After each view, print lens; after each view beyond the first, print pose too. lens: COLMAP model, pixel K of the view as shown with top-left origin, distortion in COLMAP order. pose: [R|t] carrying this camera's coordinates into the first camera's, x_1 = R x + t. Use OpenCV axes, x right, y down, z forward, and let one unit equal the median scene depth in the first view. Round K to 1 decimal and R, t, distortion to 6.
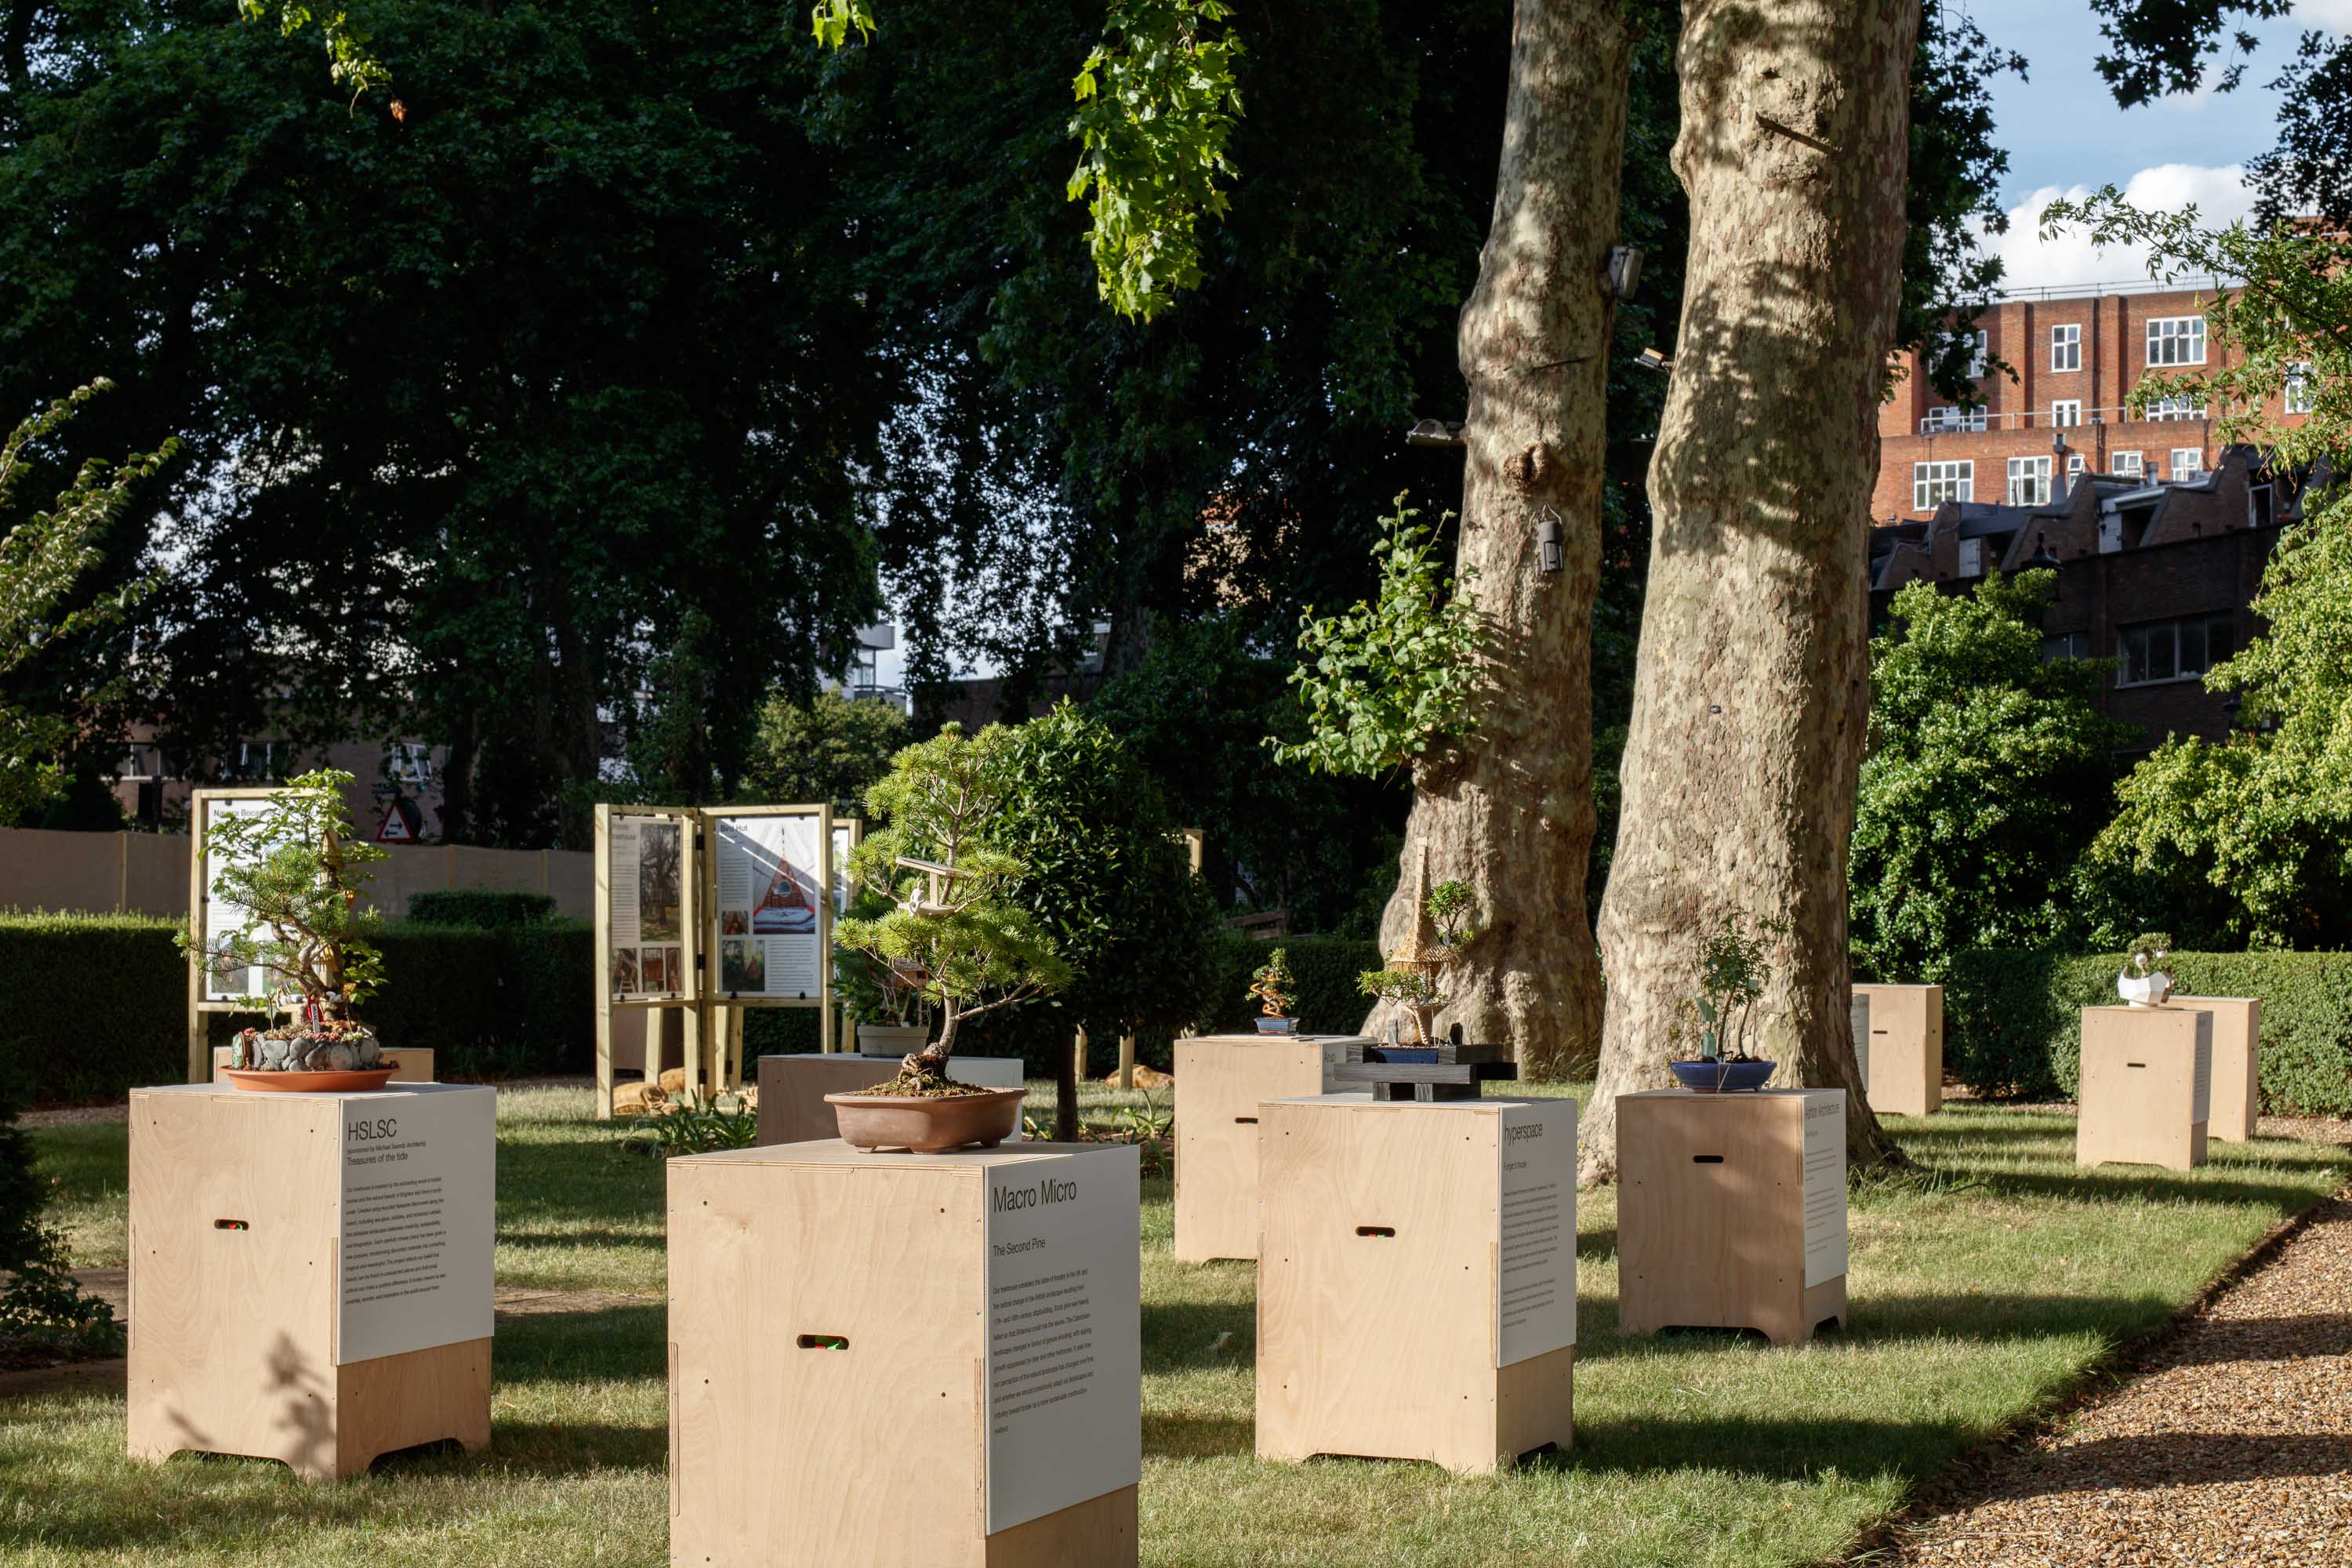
lens RADIAL K [[4551.3, 0, 1174.5], [0, 4551.3, 787.4], [0, 0, 1]] dist [0.028154, 0.000000]
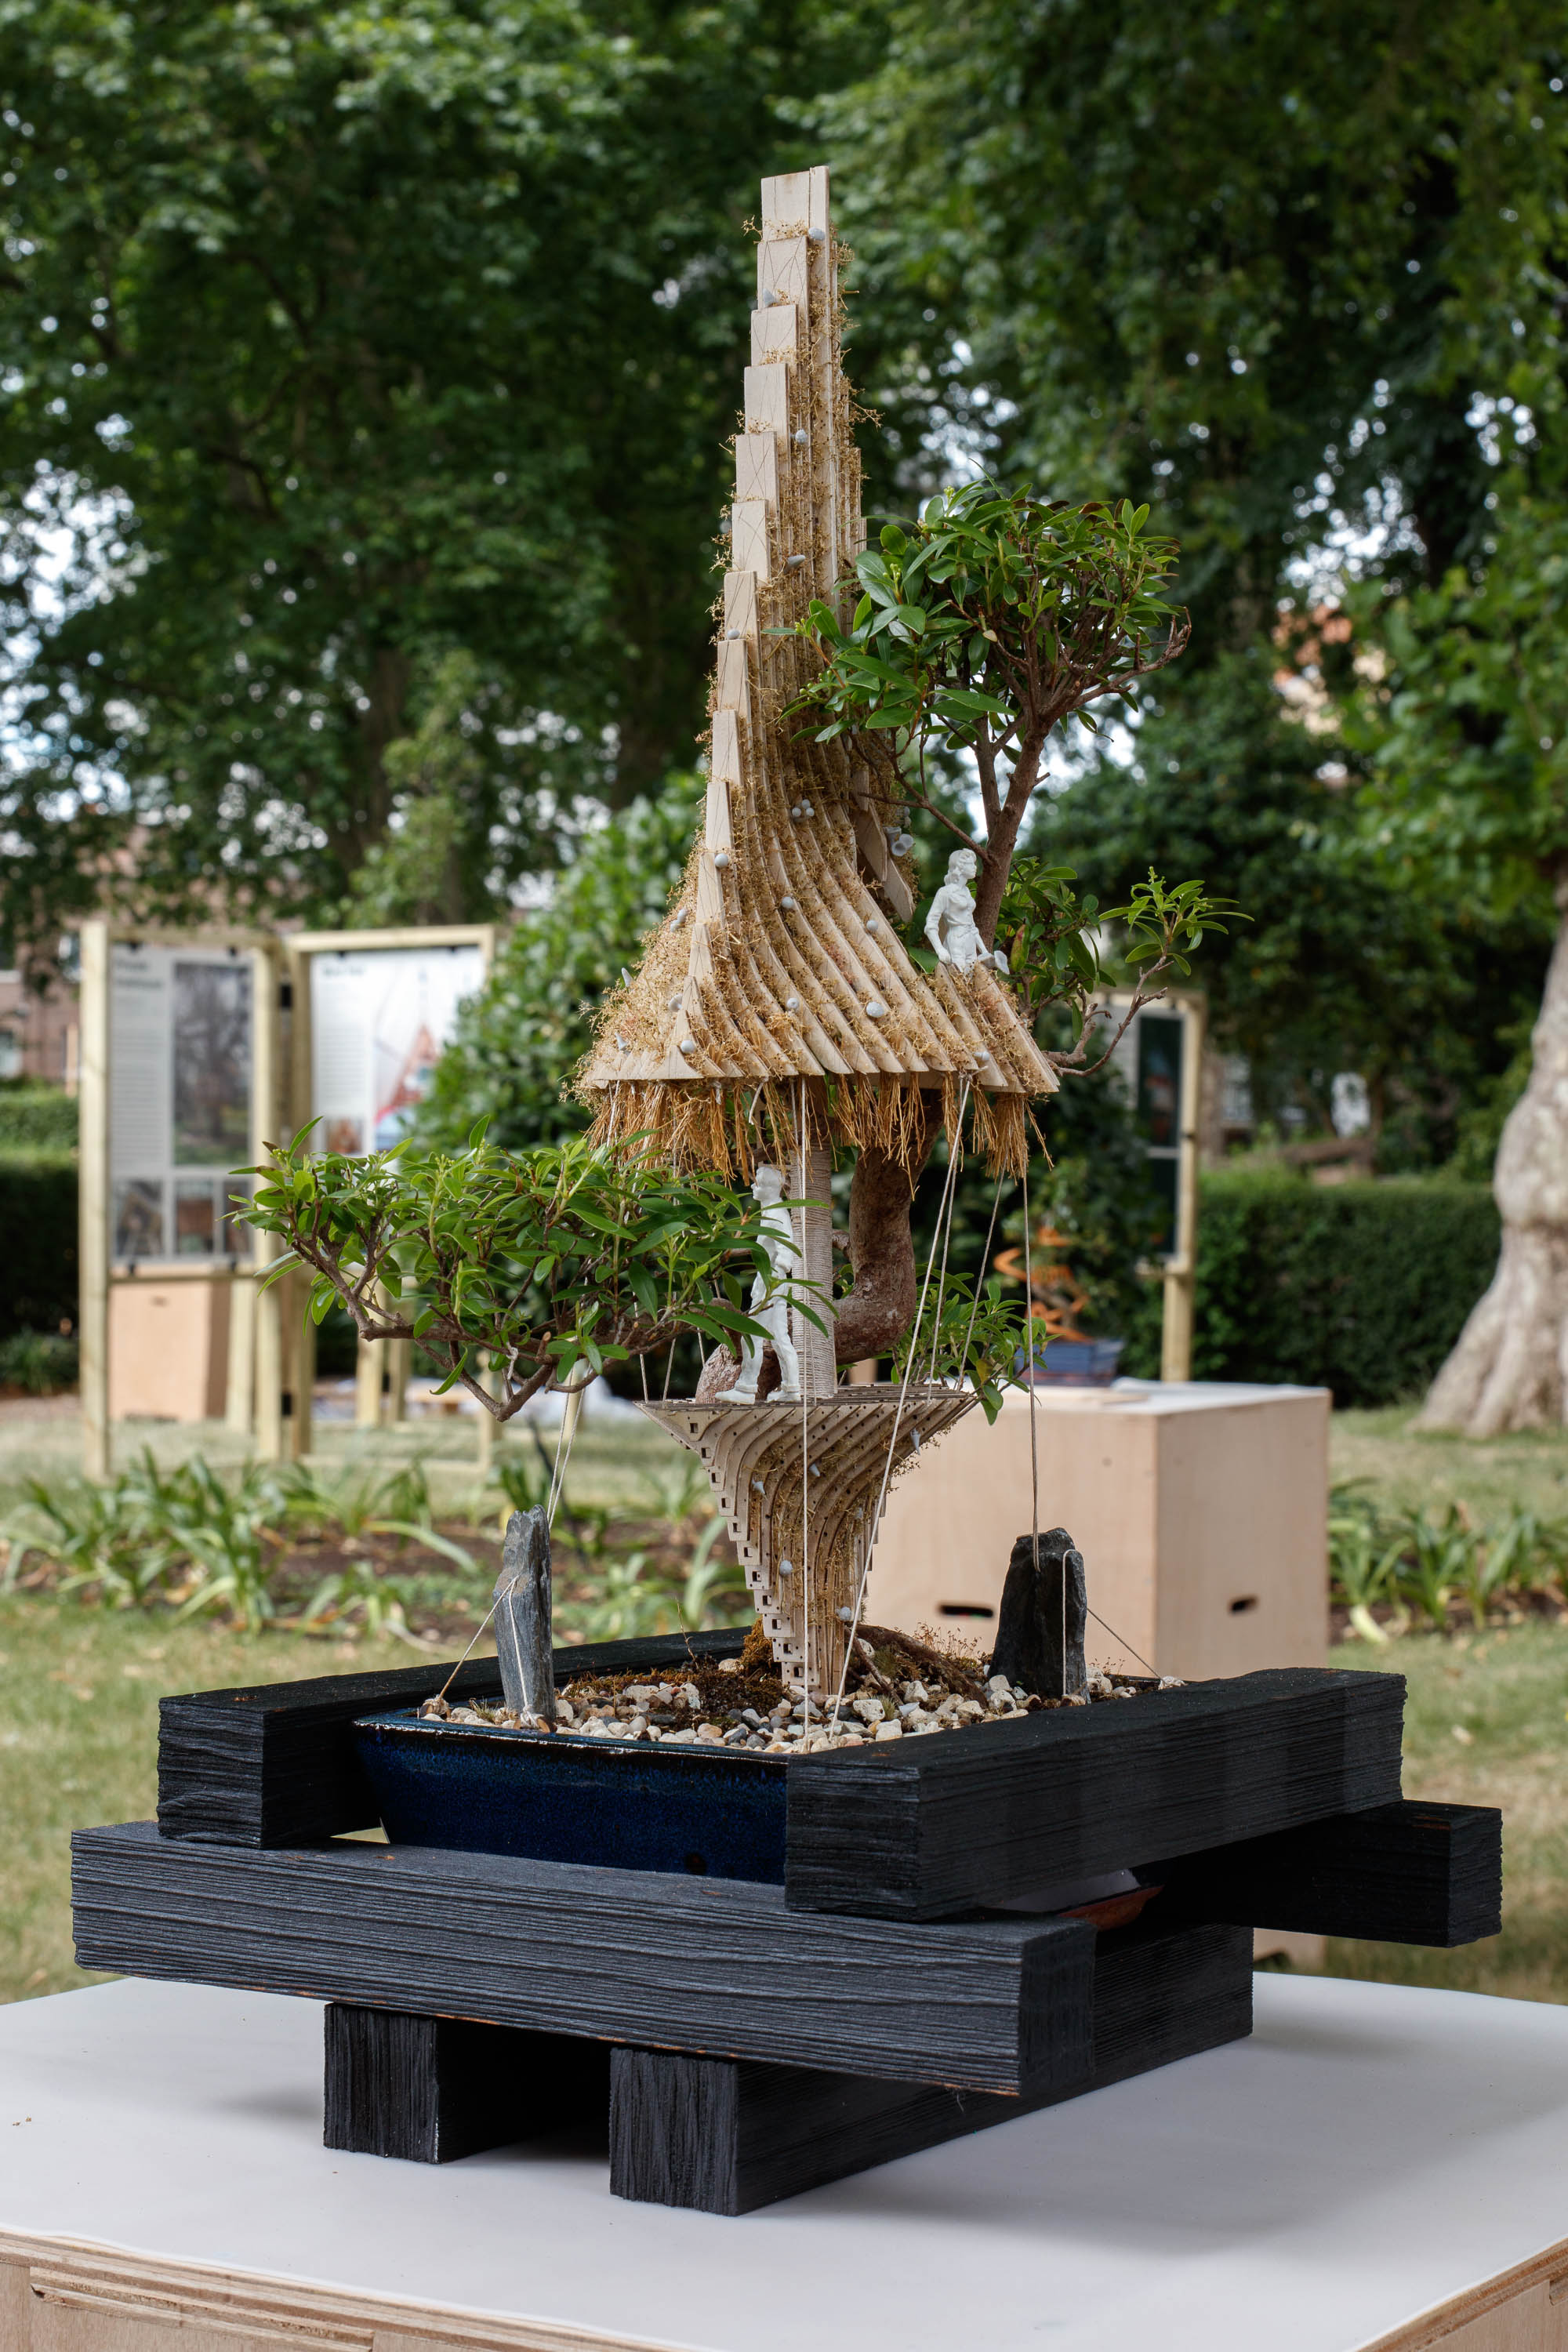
lens RADIAL K [[4551.3, 0, 787.4], [0, 4551.3, 1175.4], [0, 0, 1]] dist [0.028154, 0.000000]
pose [[0.990349, 0.008671, -0.138324, 0.037540], [-0.005095, 0.999644, 0.026192, 0.019272], [0.138501, -0.025235, 0.990041, 0.442950]]
